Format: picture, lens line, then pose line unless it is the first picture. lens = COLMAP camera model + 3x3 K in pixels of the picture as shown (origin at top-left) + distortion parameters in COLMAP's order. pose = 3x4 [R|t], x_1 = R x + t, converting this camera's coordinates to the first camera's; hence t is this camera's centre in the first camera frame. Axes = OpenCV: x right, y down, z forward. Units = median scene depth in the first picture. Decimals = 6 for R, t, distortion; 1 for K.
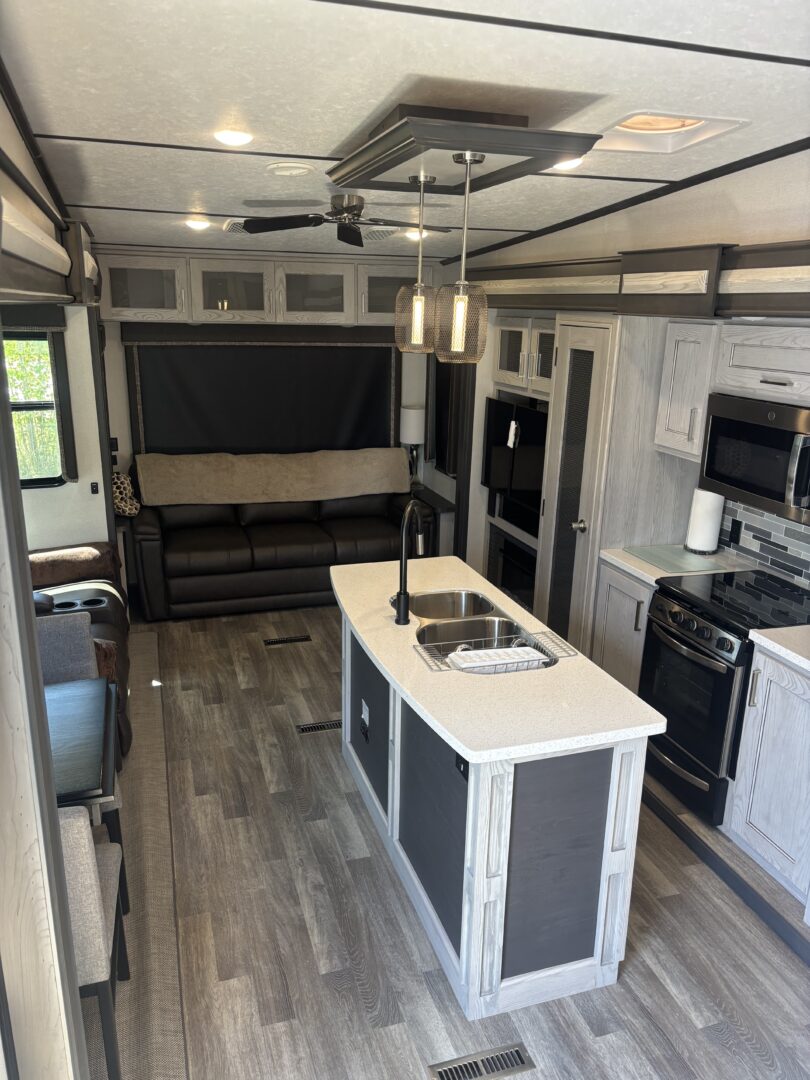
lens RADIAL K [[814.2, 0, 405.7], [0, 814.2, 543.8], [0, 0, 1]] dist [0.028667, -0.024697]
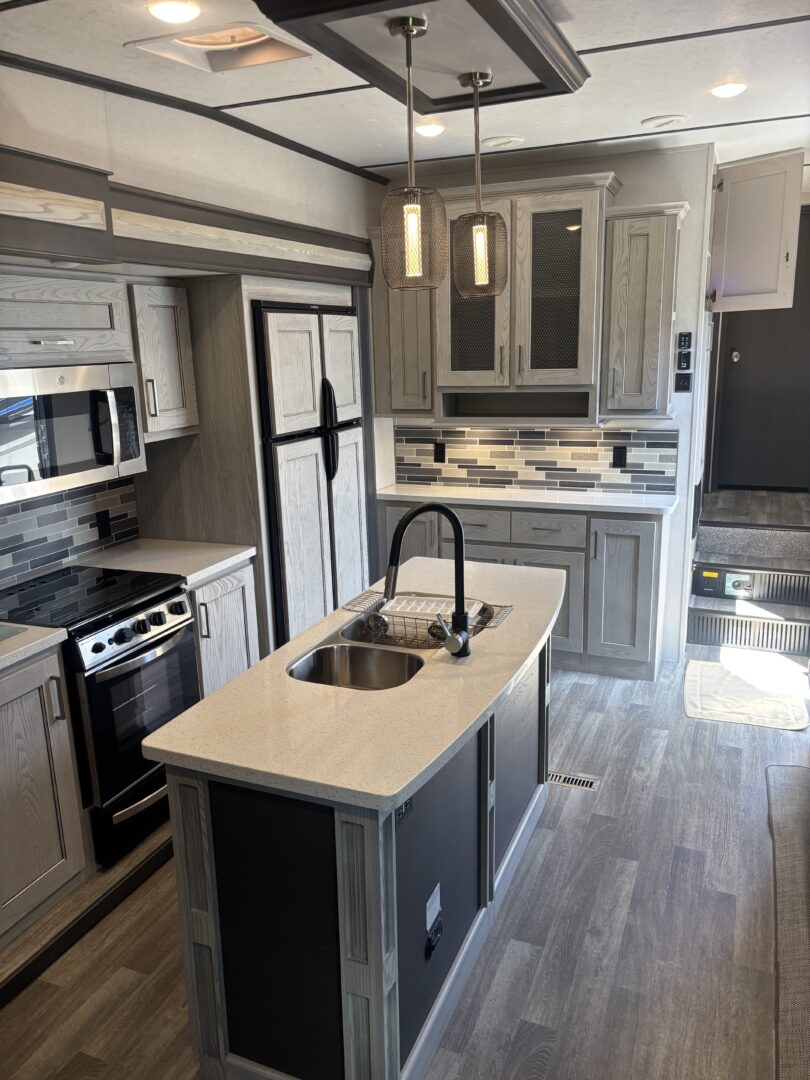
lens RADIAL K [[814.2, 0, 400.9], [0, 814.2, 533.2], [0, 0, 1]] dist [0.028667, -0.024697]
pose [[-0.755378, -0.149982, 0.637895, -0.418581], [0.193566, 0.878946, 0.435874, -0.331198], [-0.626048, 0.452725, -0.634905, 1.435948]]
